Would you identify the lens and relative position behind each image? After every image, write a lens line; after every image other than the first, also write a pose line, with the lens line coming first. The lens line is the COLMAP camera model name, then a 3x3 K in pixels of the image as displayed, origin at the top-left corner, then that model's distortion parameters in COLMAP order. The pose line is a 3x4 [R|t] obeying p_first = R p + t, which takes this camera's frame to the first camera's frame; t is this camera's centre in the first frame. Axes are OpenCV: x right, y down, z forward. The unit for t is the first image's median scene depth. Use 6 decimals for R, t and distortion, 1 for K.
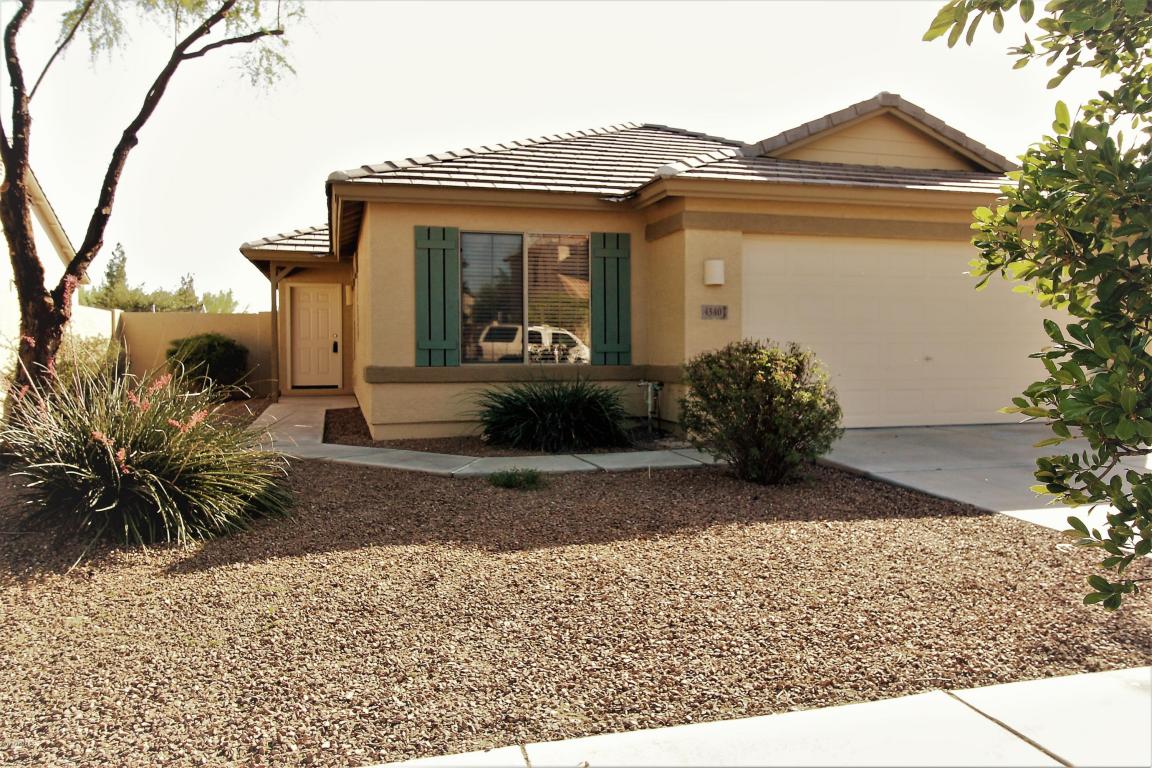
lens RADIAL K [[887.2, 0, 576.4], [0, 887.2, 385.1], [0, 0, 1]] dist [0.000155, -0.004863]
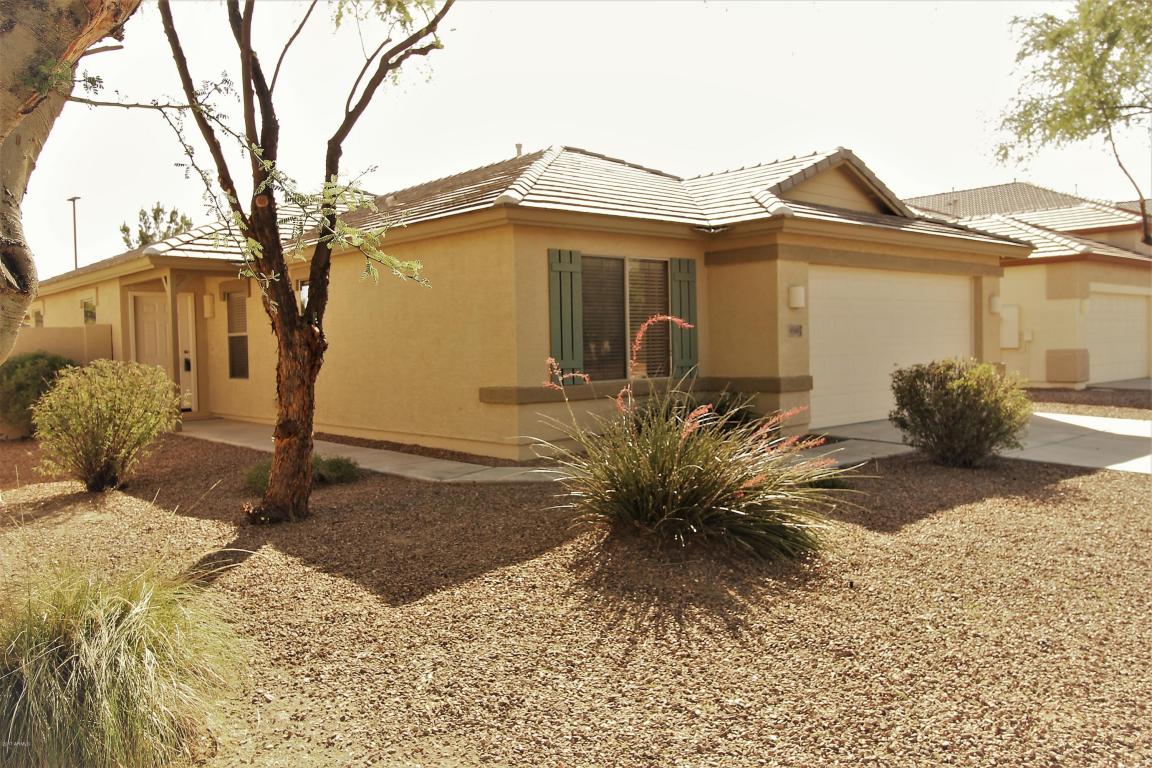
lens RADIAL K [[911.8, 0, 577.3], [0, 911.8, 377.9], [0, 0, 1]] dist [0.005424, -0.000079]
pose [[0.897156, -0.032805, 0.440494, -0.616426], [0.036917, 0.999318, -0.000767, -0.028278], [-0.440169, 0.016950, 0.897755, 0.041388]]
